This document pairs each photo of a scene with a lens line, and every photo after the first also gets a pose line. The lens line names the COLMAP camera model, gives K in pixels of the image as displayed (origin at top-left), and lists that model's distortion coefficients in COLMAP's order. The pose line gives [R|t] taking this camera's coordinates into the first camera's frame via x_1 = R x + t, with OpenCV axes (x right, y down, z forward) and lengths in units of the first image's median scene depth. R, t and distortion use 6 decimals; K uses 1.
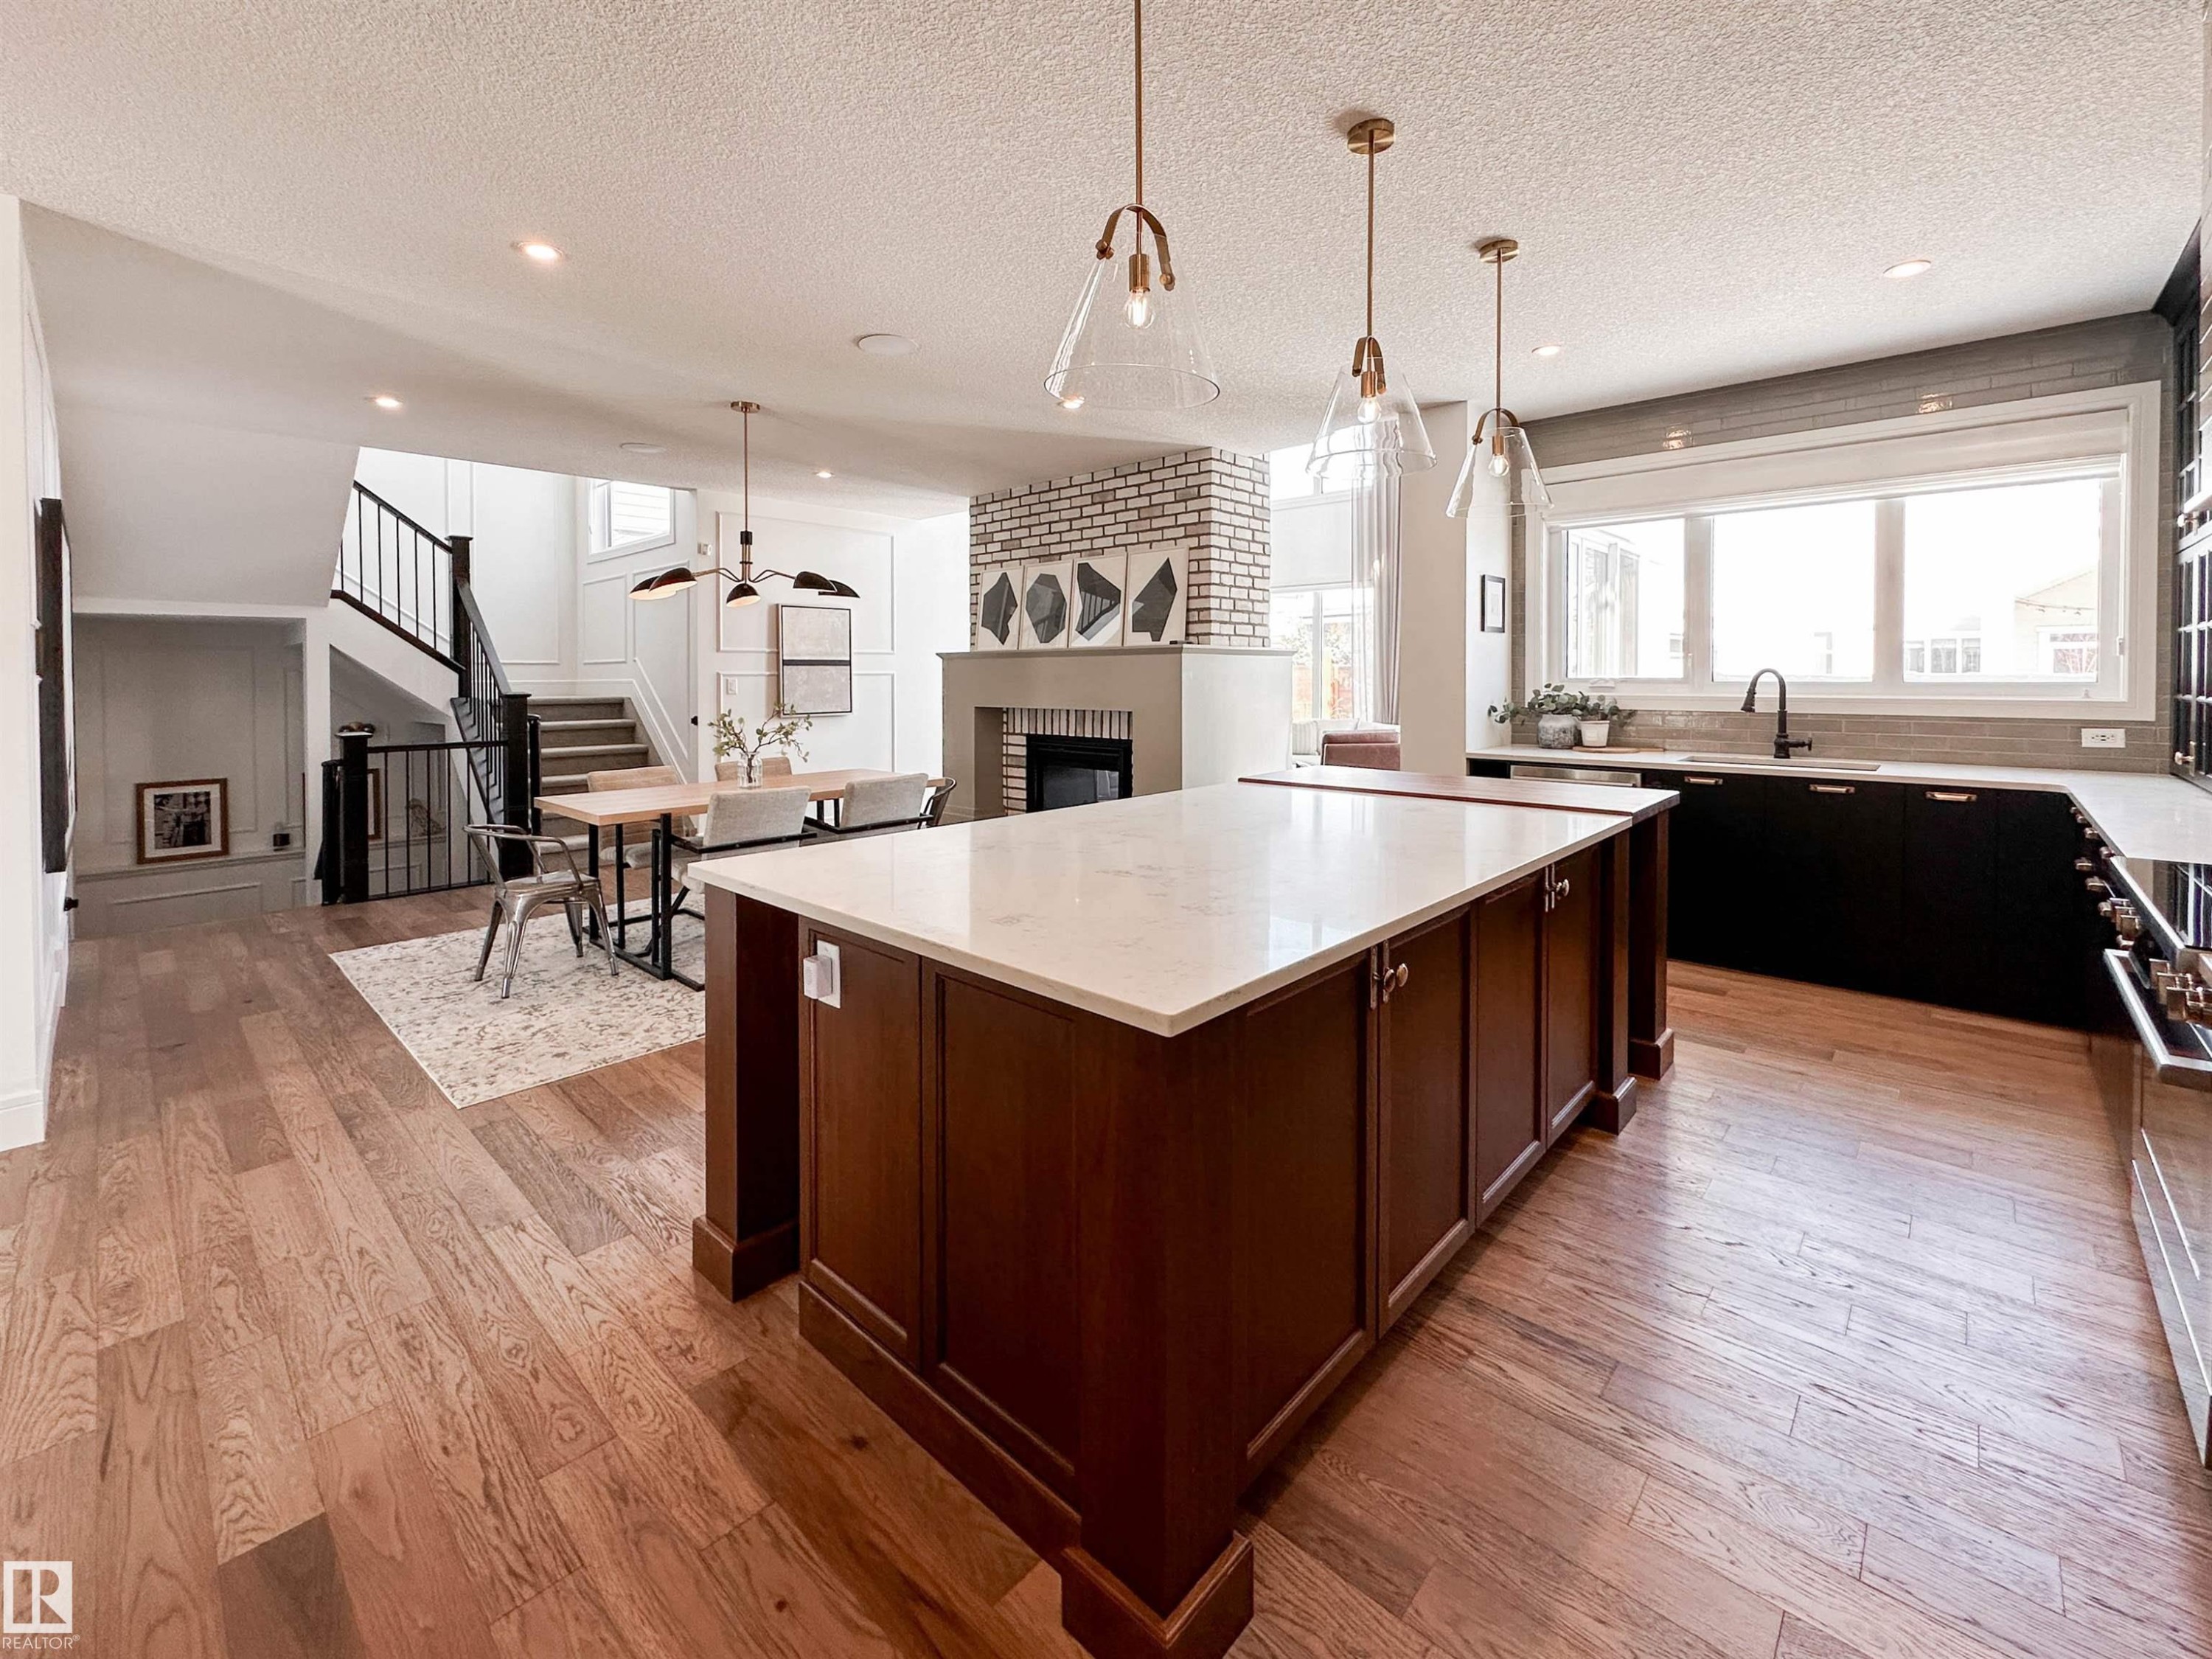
lens RADIAL K [[938.0, 0, 1095.1], [0, 938.0, 690.5], [0, 0, 1]] dist [-0.003142, 0.000007]
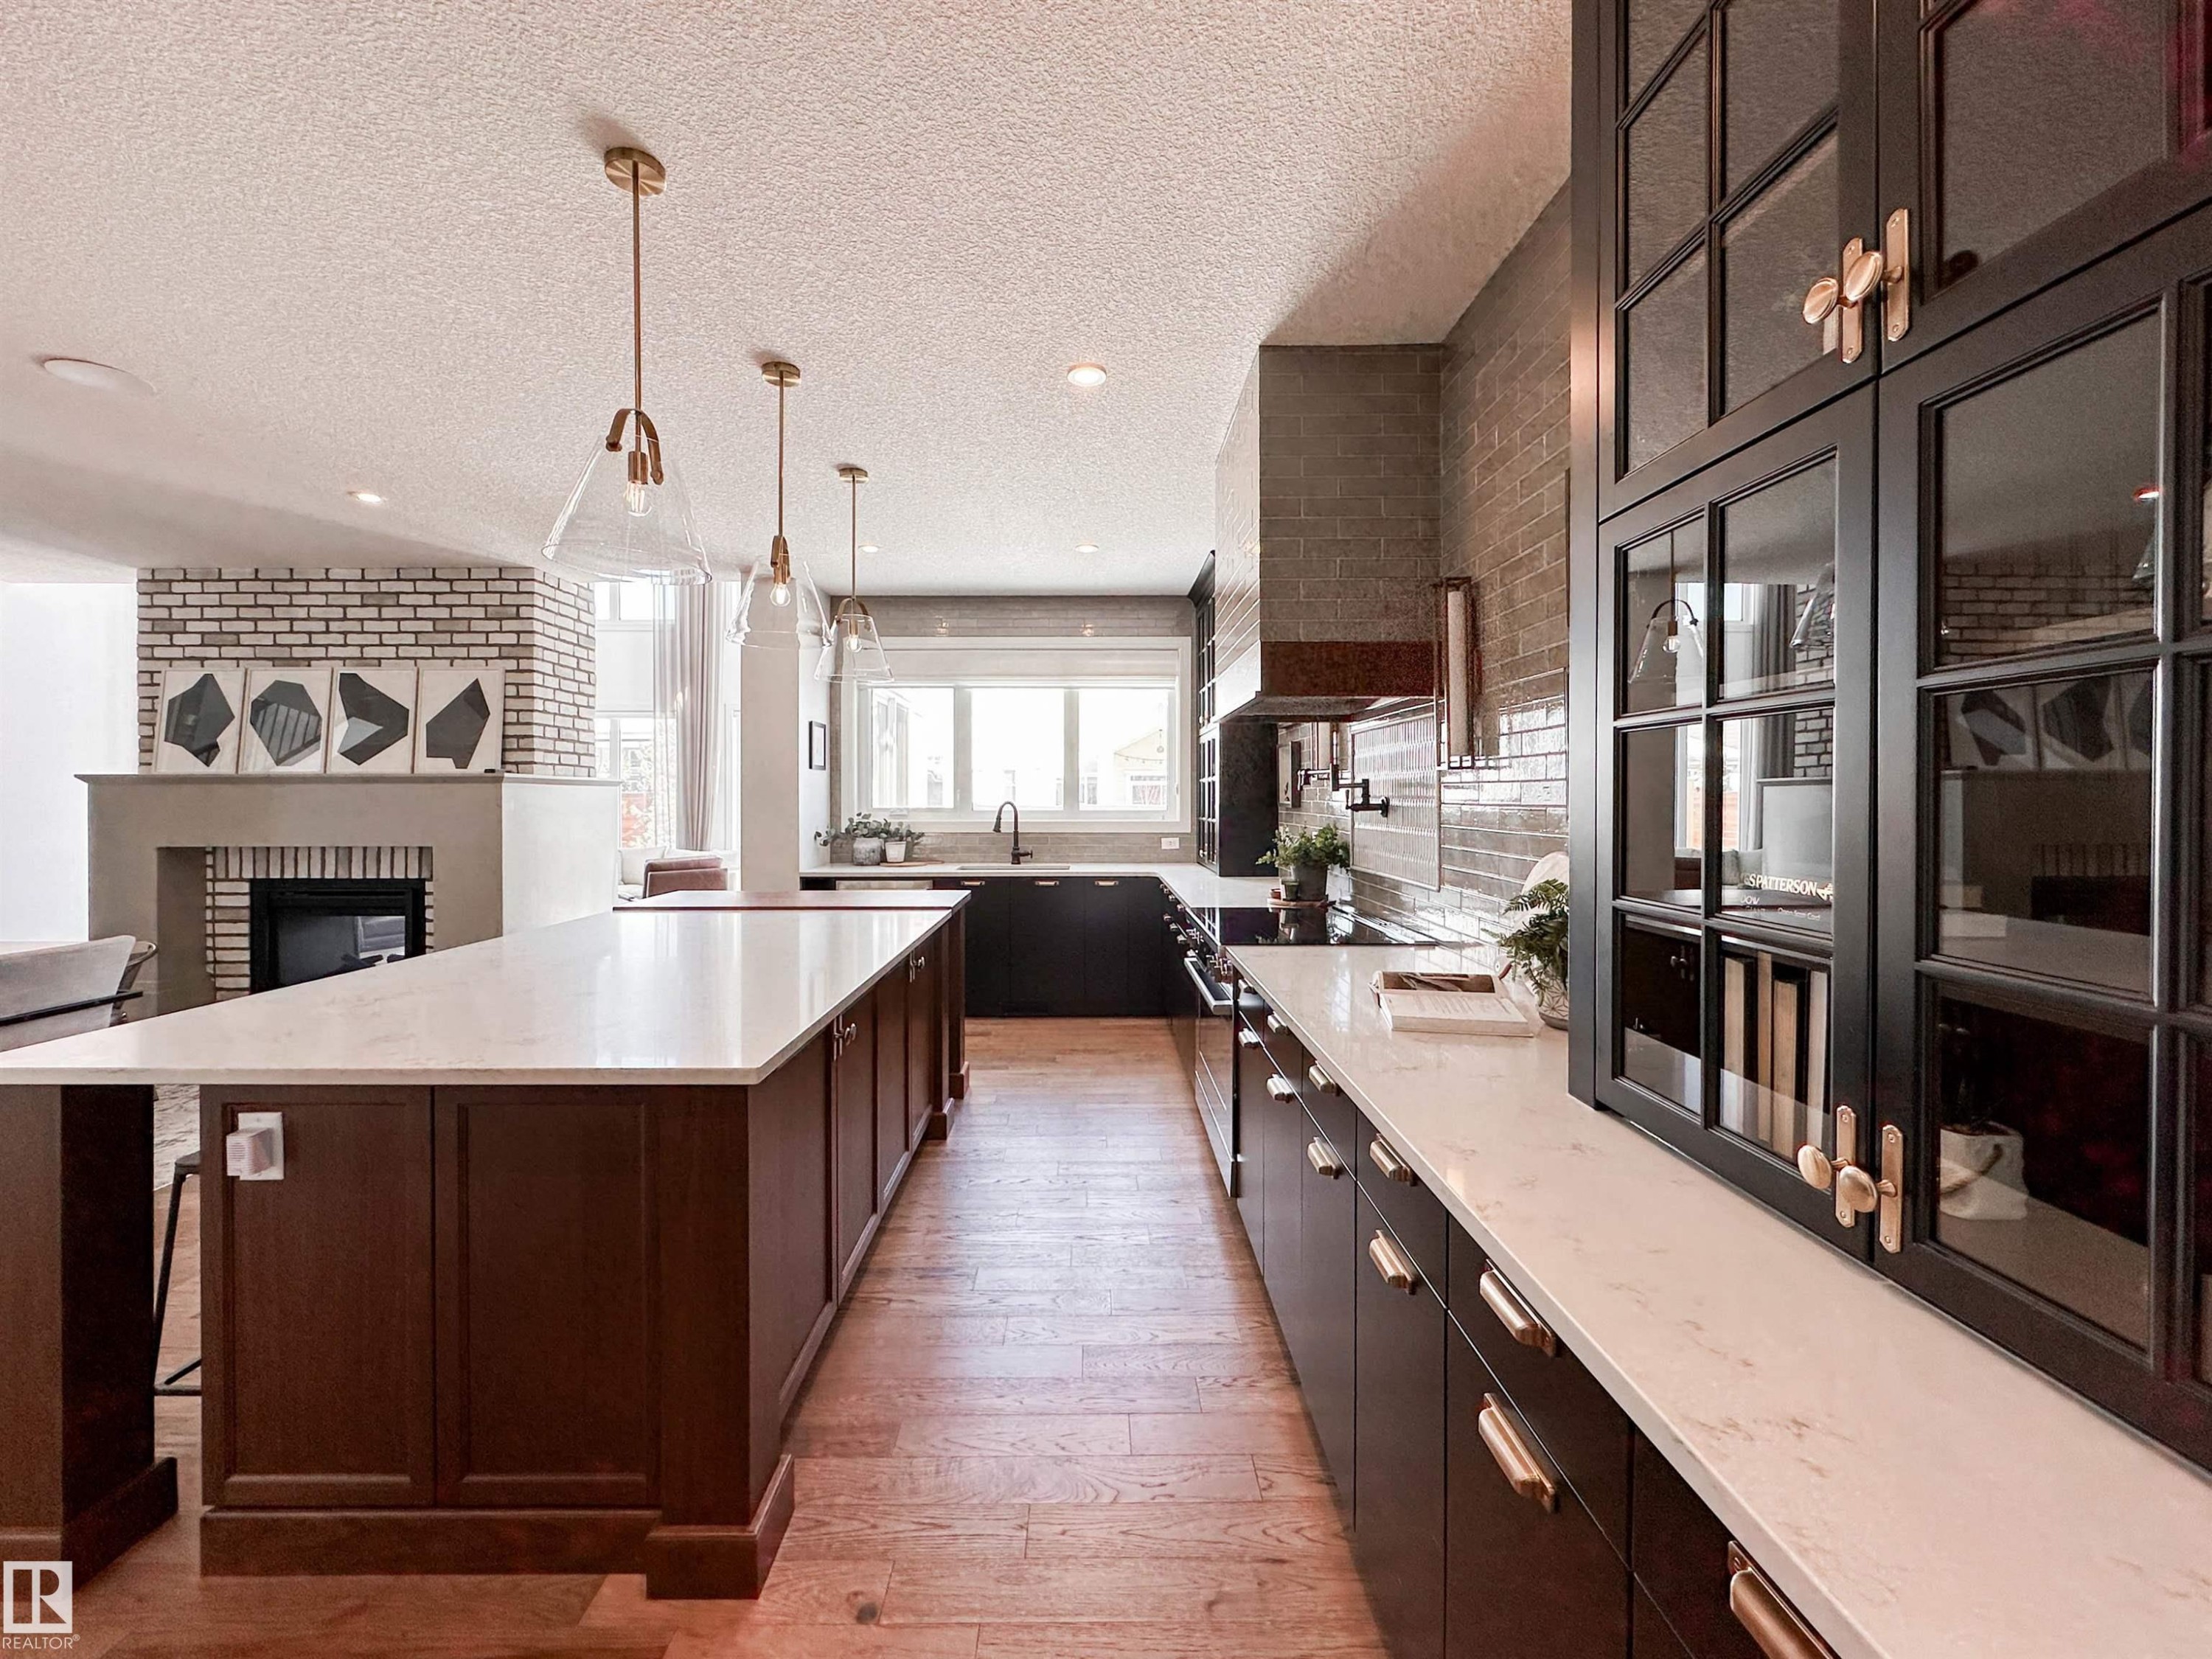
lens RADIAL K [[884.0, 0, 1097.6], [0, 884.0, 808.5], [0, 0, 1]] dist [-0.001634, -0.000468]
pose [[0.725953, -0.003454, 0.687735, -0.076365], [0.009767, 0.999938, -0.005288, -0.003200], [-0.687675, 0.010555, 0.725942, -0.046716]]
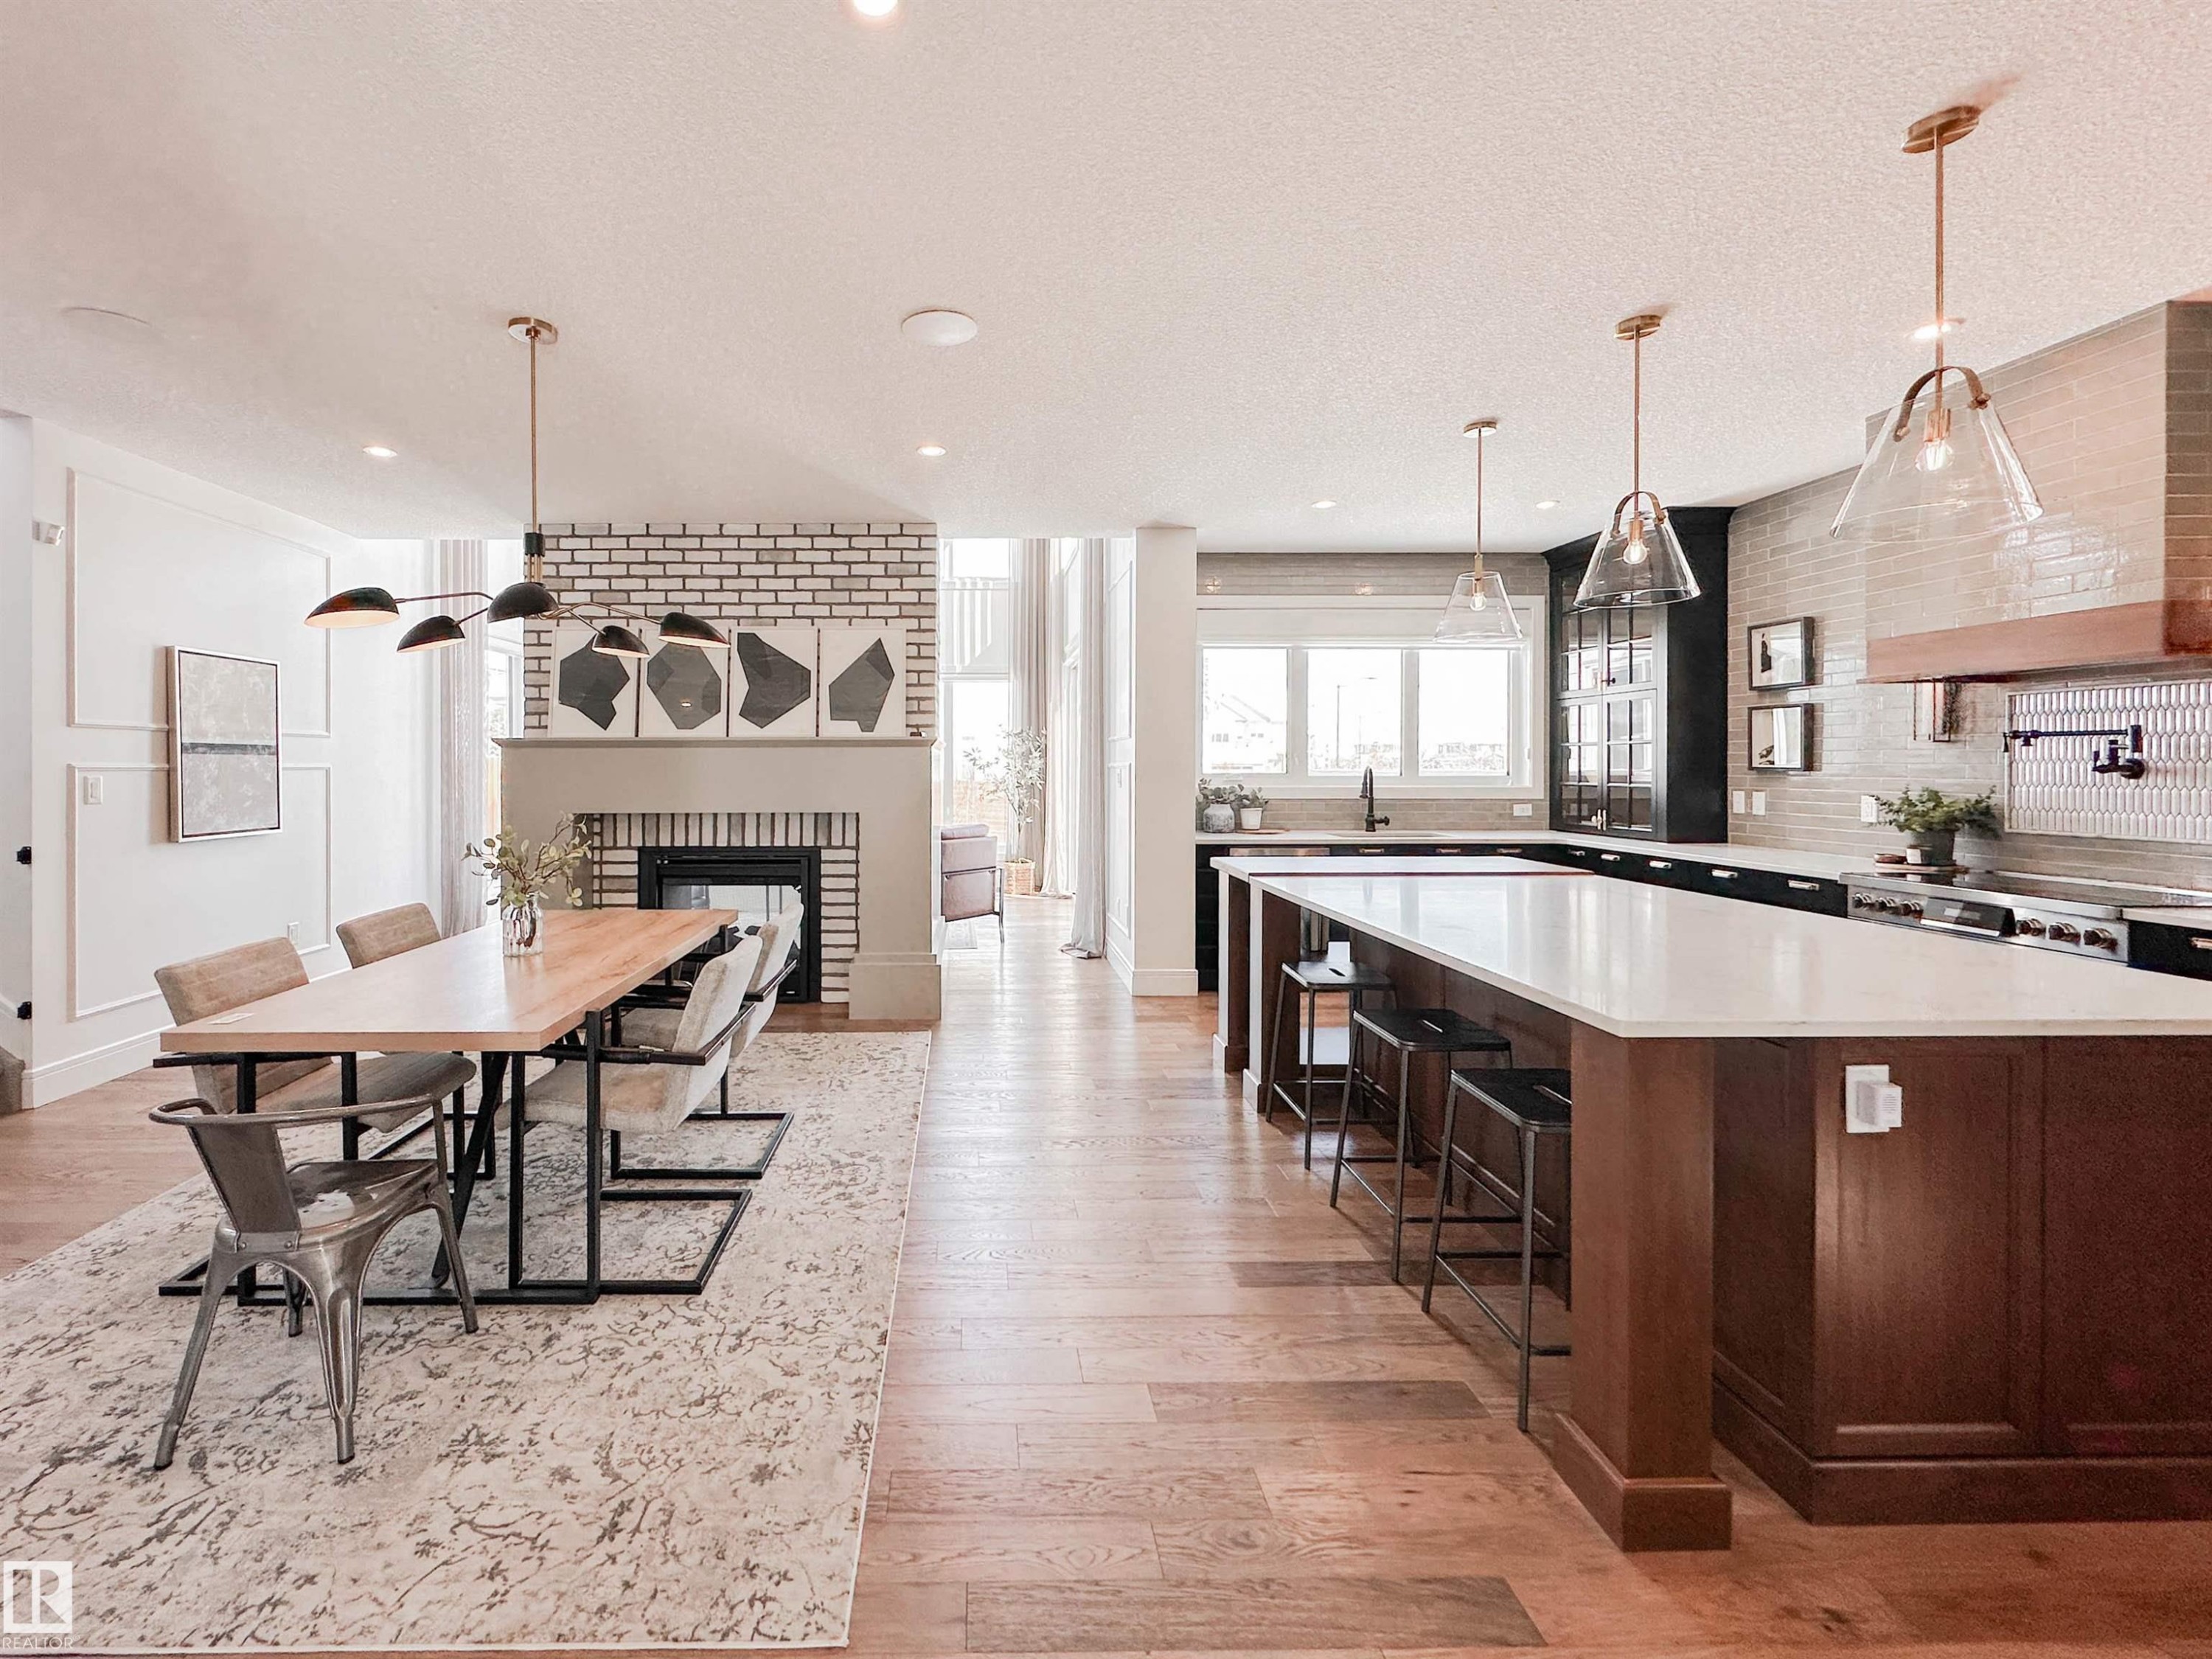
lens RADIAL K [[930.6, 0, 1103.9], [0, 930.6, 772.4], [0, 0, 1]] dist [-0.002471, 0.000013]
pose [[0.722850, -0.000178, 0.691005, -0.375798], [0.010369, 0.999890, -0.010589, -0.003060], [-0.690927, 0.014819, 0.722773, 0.219909]]
